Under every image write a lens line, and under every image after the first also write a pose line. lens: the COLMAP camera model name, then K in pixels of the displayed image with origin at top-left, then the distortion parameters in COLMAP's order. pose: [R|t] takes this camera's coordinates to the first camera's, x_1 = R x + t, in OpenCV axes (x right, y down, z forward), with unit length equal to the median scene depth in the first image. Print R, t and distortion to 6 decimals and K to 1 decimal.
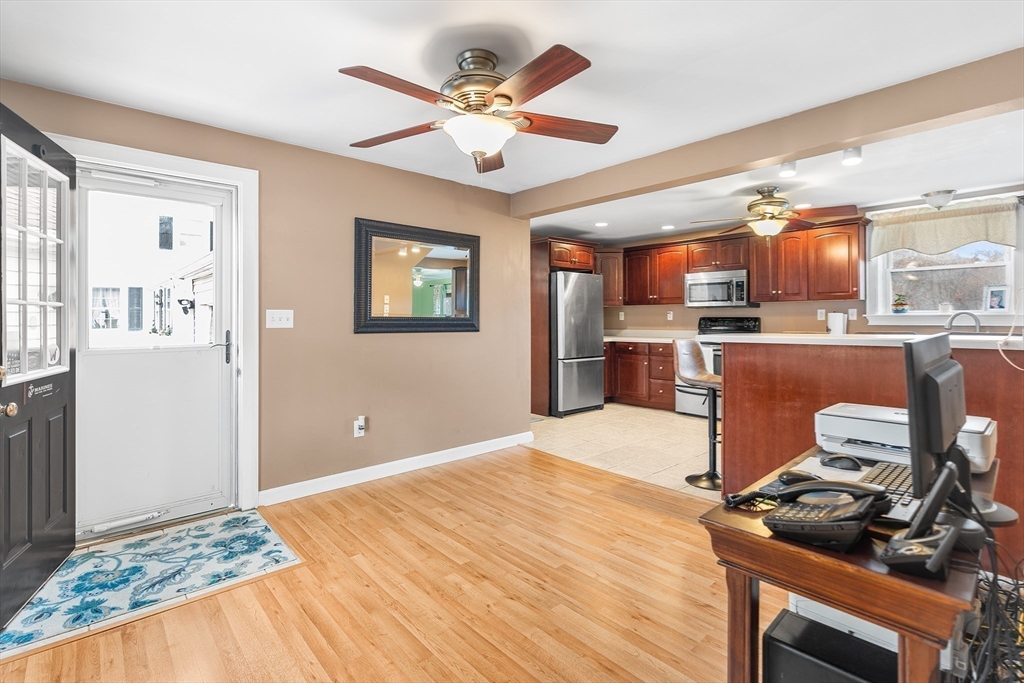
lens RADIAL K [[479.4, 0, 516.0], [0, 479.4, 316.8], [0, 0, 1]] dist [-0.005348, 0.000658]
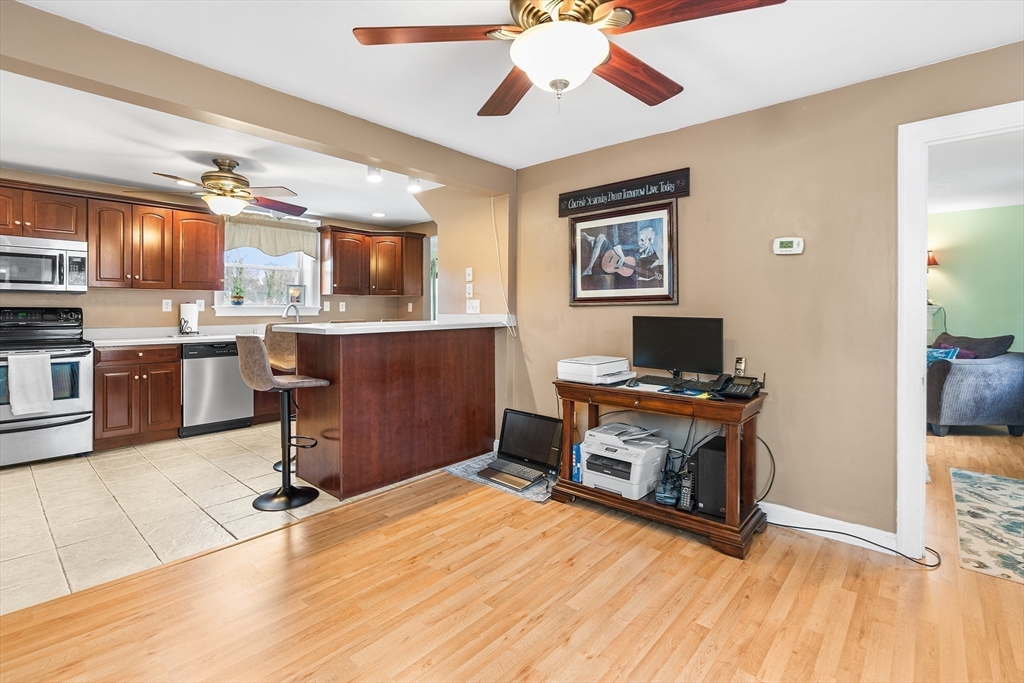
lens RADIAL K [[479.4, 0, 505.4], [0, 479.4, 309.3], [0, 0, 1]] dist [-0.005348, 0.000658]
pose [[-0.104671, 0.003379, 0.994501, -0.309630], [-0.004398, 0.999983, -0.003860, 0.003619], [-0.994497, -0.004778, -0.104655, 0.443090]]
